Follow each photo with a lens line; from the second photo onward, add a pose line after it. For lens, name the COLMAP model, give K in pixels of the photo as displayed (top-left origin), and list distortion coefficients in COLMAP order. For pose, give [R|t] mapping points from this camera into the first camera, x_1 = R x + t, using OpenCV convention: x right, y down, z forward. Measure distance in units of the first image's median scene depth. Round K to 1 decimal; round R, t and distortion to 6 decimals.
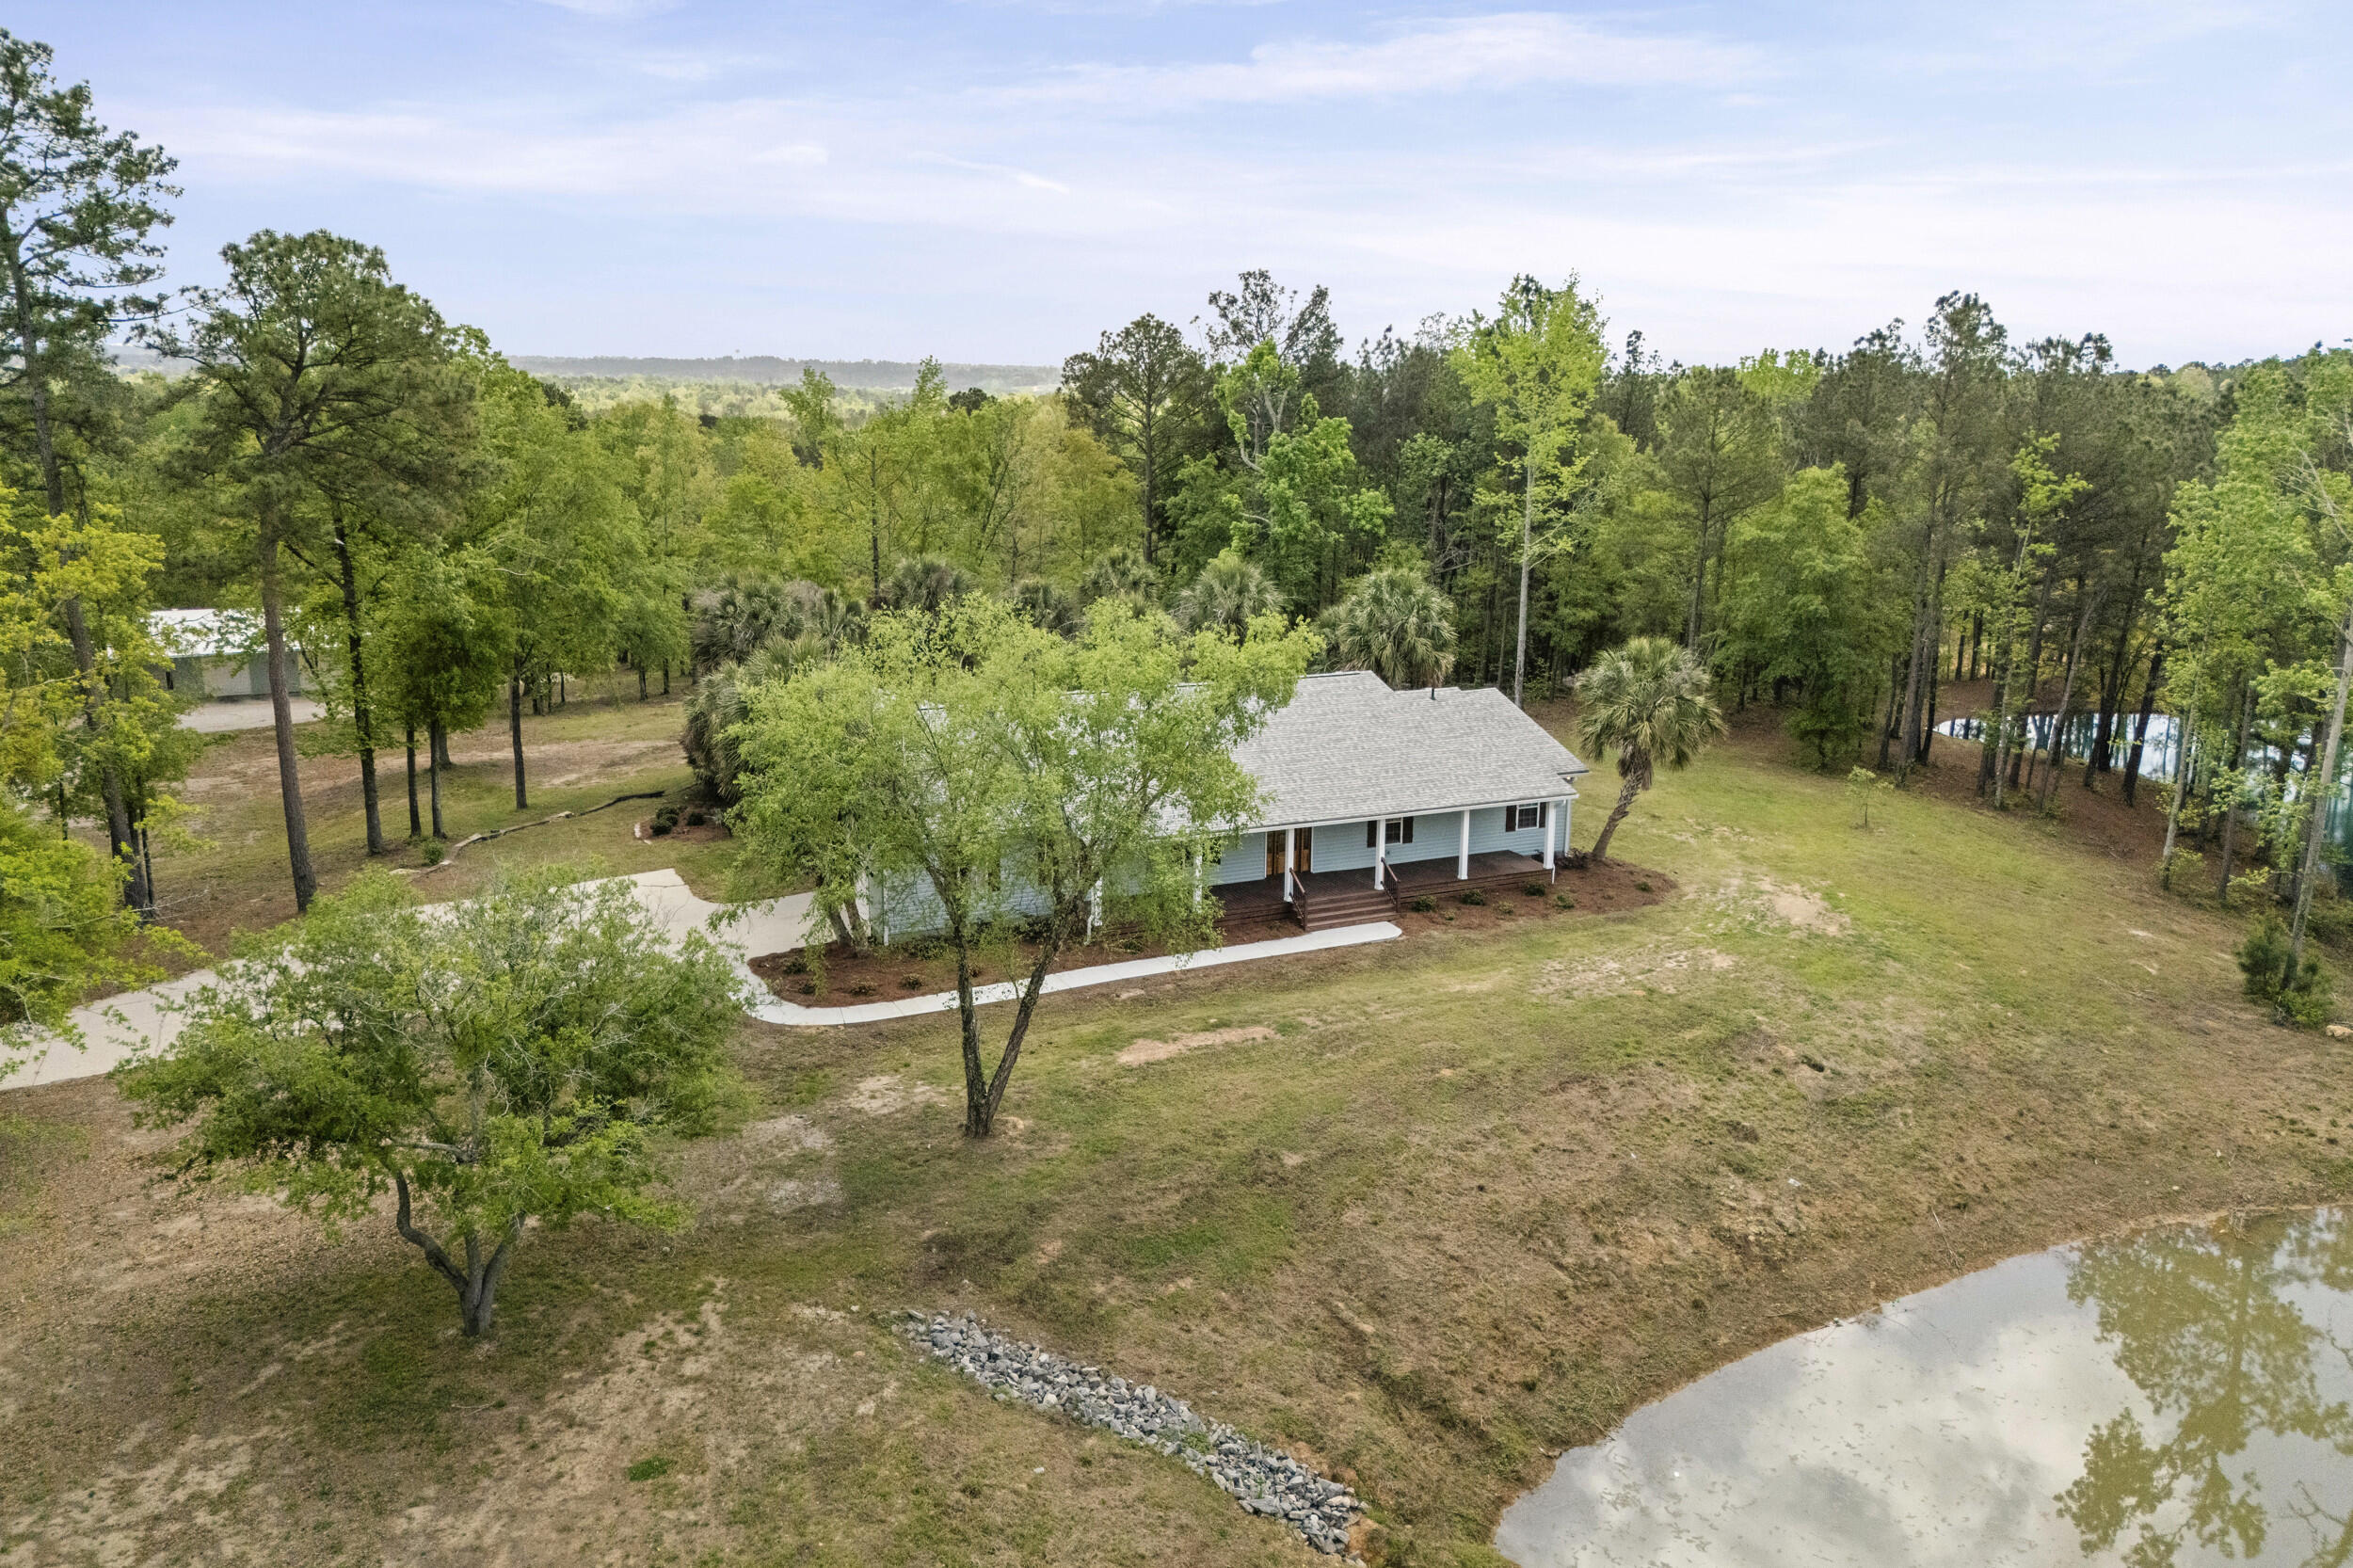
lens RADIAL K [[1577.4, 0, 1176.5], [0, 1577.4, 784.0], [0, 0, 1]] dist [0.071544, -0.000746]
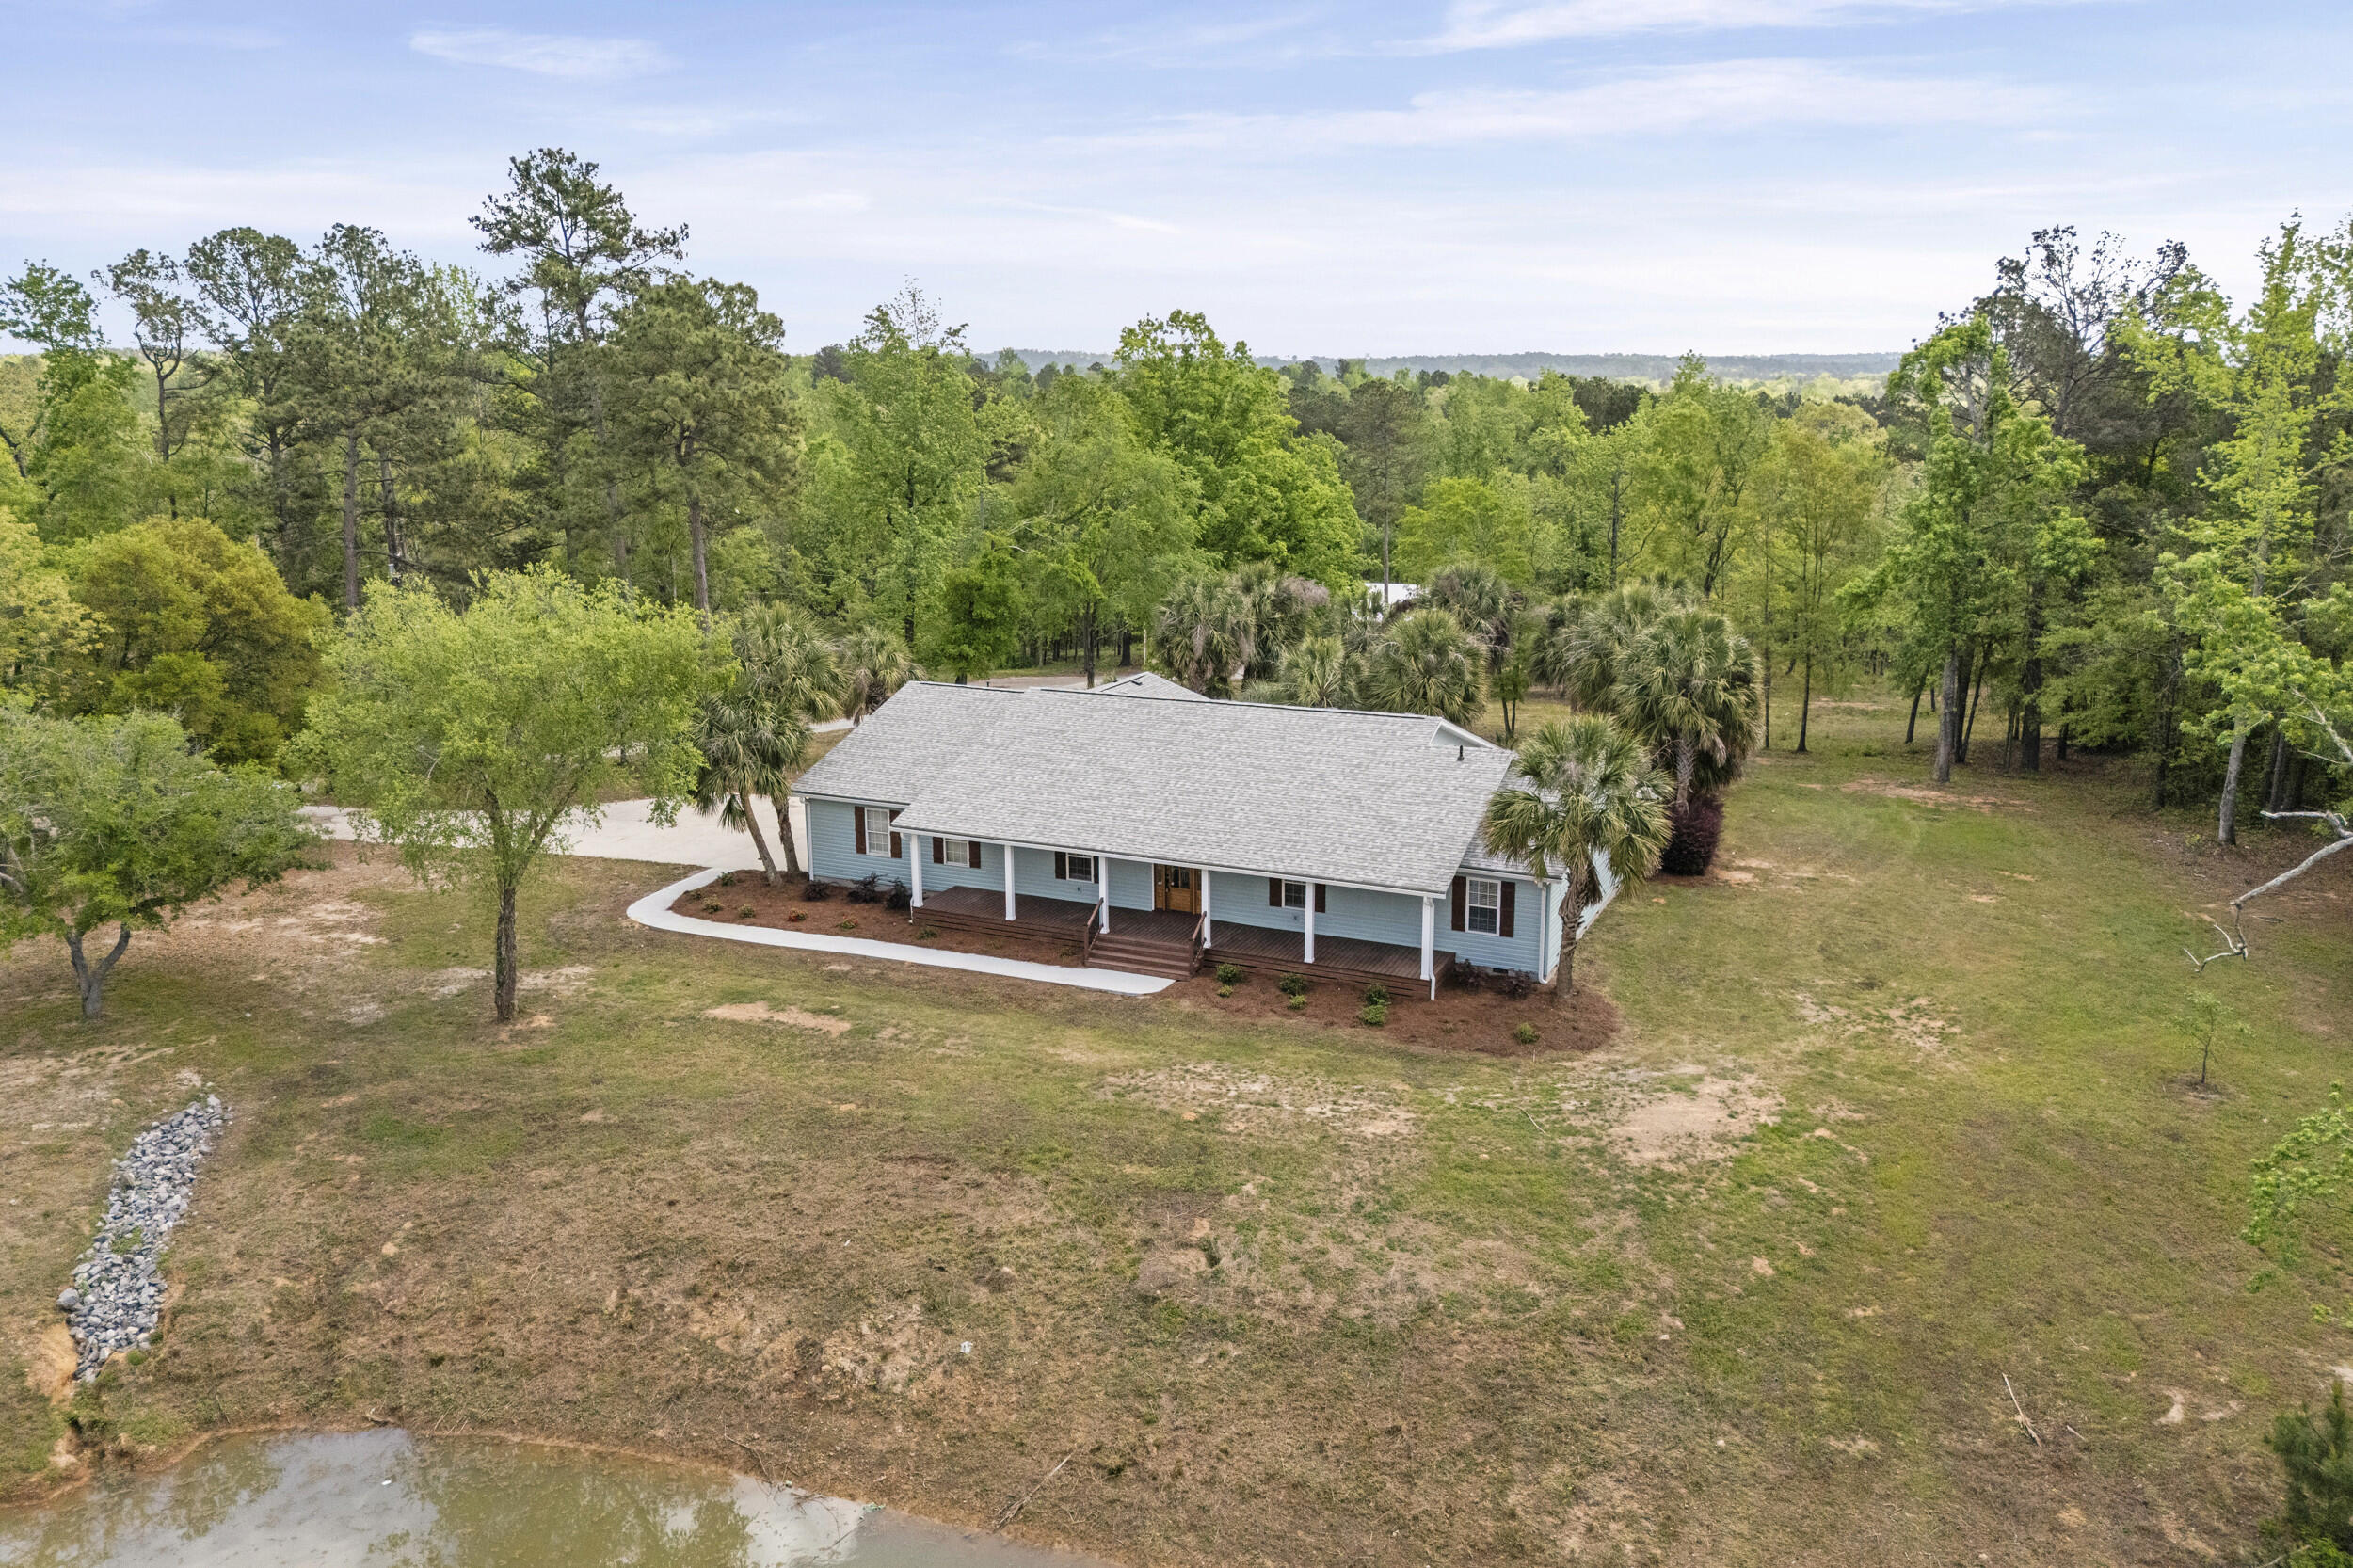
lens RADIAL K [[1678.9, 0, 1176.4], [0, 1678.9, 718.4], [0, 0, 1]] dist [0.046974, -0.000018]
pose [[0.682813, 0.131813, -0.718604, 0.904362], [-0.167015, 0.985706, 0.022110, -0.088489], [0.711247, 0.104921, 0.695068, 0.393232]]
